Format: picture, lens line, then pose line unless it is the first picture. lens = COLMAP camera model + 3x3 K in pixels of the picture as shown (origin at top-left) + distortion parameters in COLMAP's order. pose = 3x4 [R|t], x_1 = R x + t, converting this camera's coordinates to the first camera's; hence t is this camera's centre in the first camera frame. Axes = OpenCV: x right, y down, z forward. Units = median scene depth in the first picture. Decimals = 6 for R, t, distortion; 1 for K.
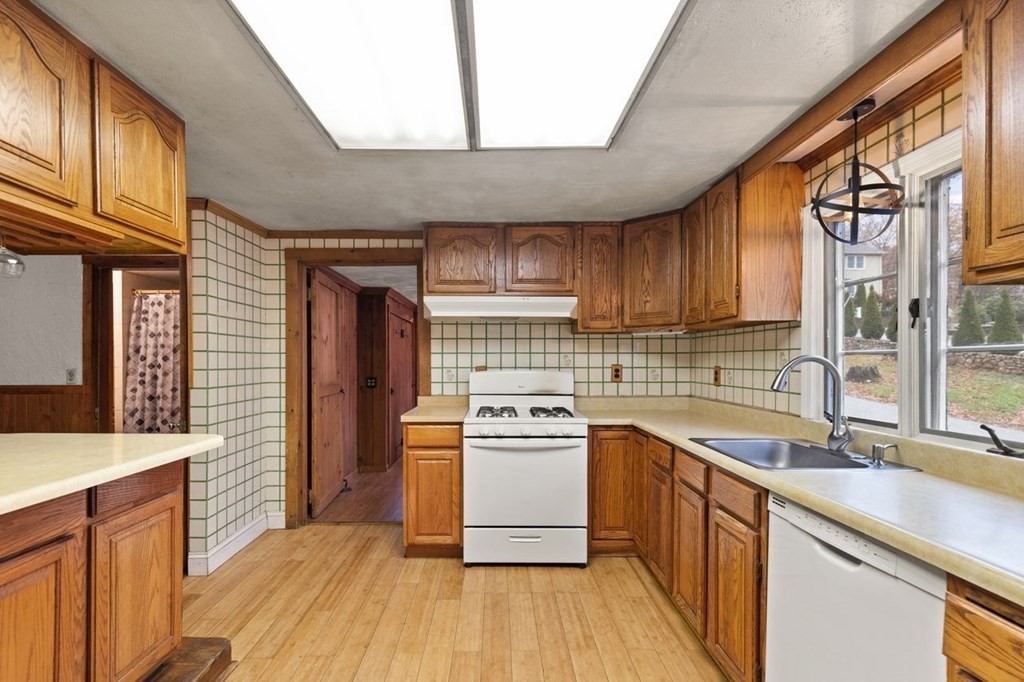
lens RADIAL K [[474.7, 0, 506.6], [0, 474.7, 361.5], [0, 0, 1]] dist [0.002864, -0.000190]
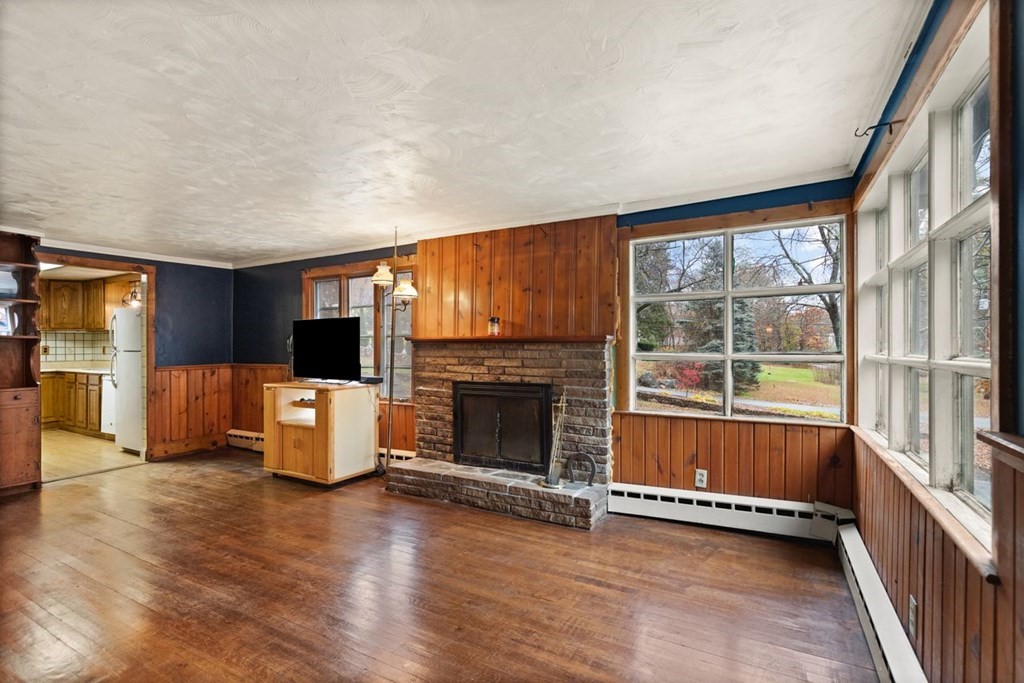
lens RADIAL K [[466.4, 0, 515.9], [0, 466.4, 348.0], [0, 0, 1]] dist [0.007672, -0.000751]
pose [[0.511230, -0.002971, 0.859439, -0.518311], [0.009352, 0.999954, -0.002106, 0.042168], [-0.859393, 0.009114, 0.511234, -1.955221]]
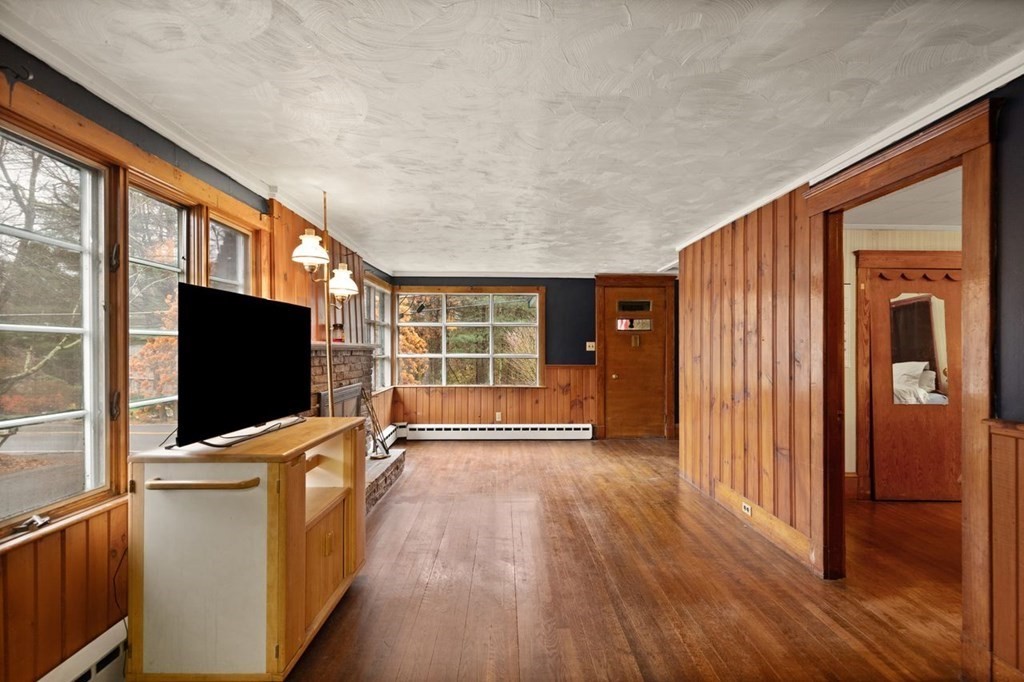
lens RADIAL K [[457.2, 0, 509.1], [0, 457.2, 342.2], [0, 0, 1]] dist [0.003321, 0.000028]
pose [[-0.999902, -0.000748, 0.013981, 0.020828], [-0.000802, 0.999992, -0.003801, 0.011533], [-0.013978, -0.003812, -0.999895, -0.128638]]
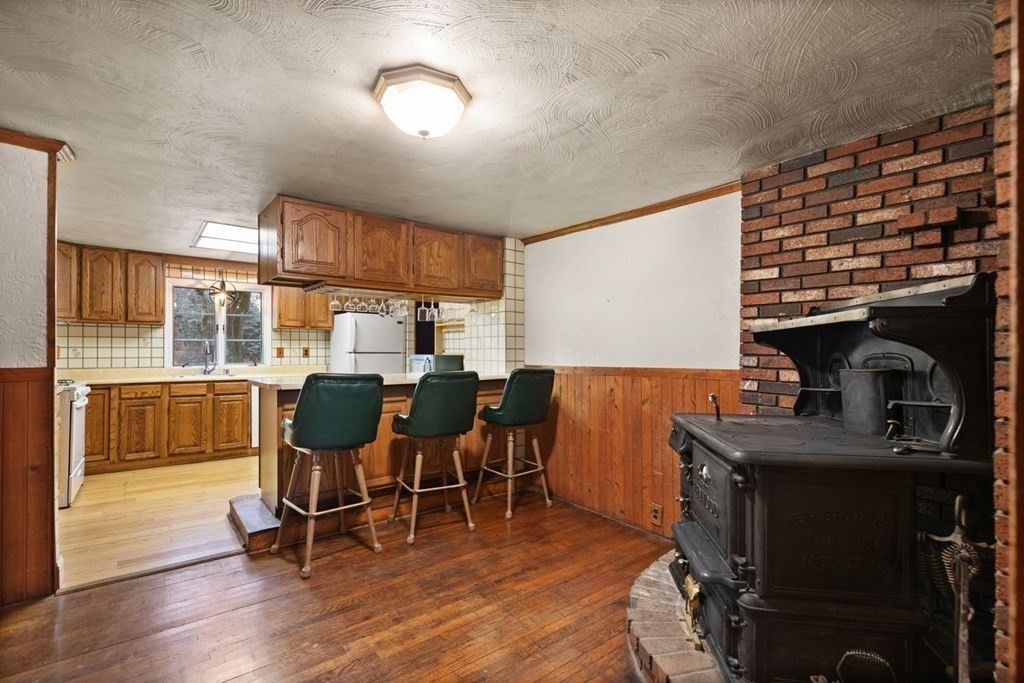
lens RADIAL K [[466.4, 0, 515.9], [0, 466.4, 348.0], [0, 0, 1]] dist [0.007672, -0.000751]
pose [[-0.603975, 0.001492, 0.797002, -1.619285], [0.001539, 0.999999, -0.000706, 0.019871], [-0.797002, 0.000800, -0.603976, 0.739451]]
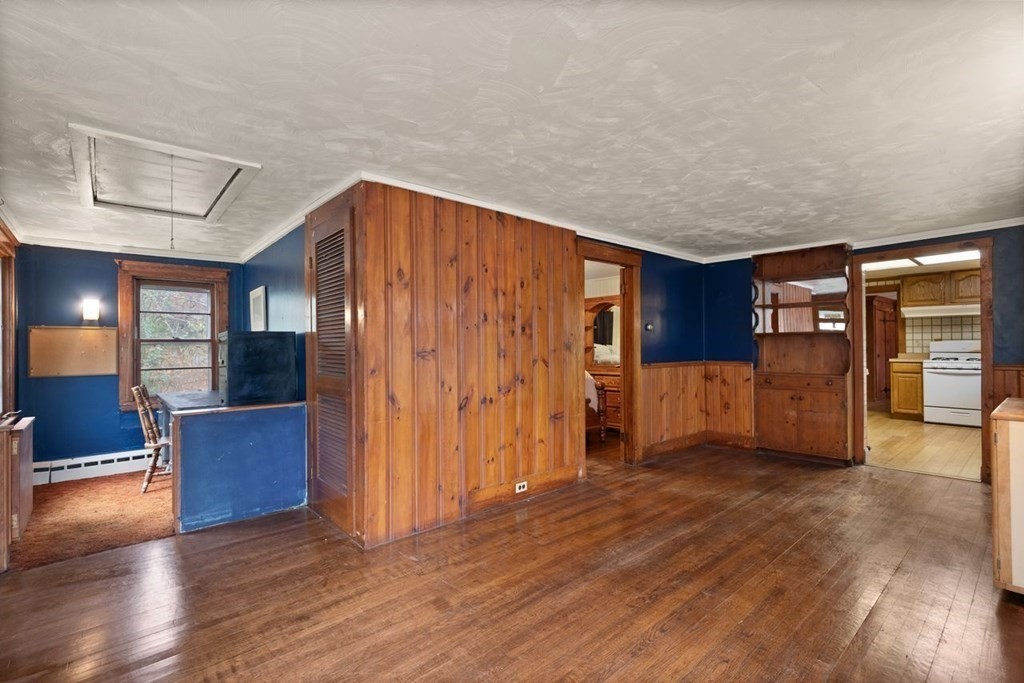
lens RADIAL K [[457.2, 0, 509.1], [0, 457.2, 342.7], [0, 0, 1]] dist [0.003321, 0.000028]
pose [[0.630601, -0.010926, -0.776030, 0.351325], [0.005955, 0.999940, -0.009239, 0.037761], [0.776084, 0.001205, 0.630628, -1.877743]]
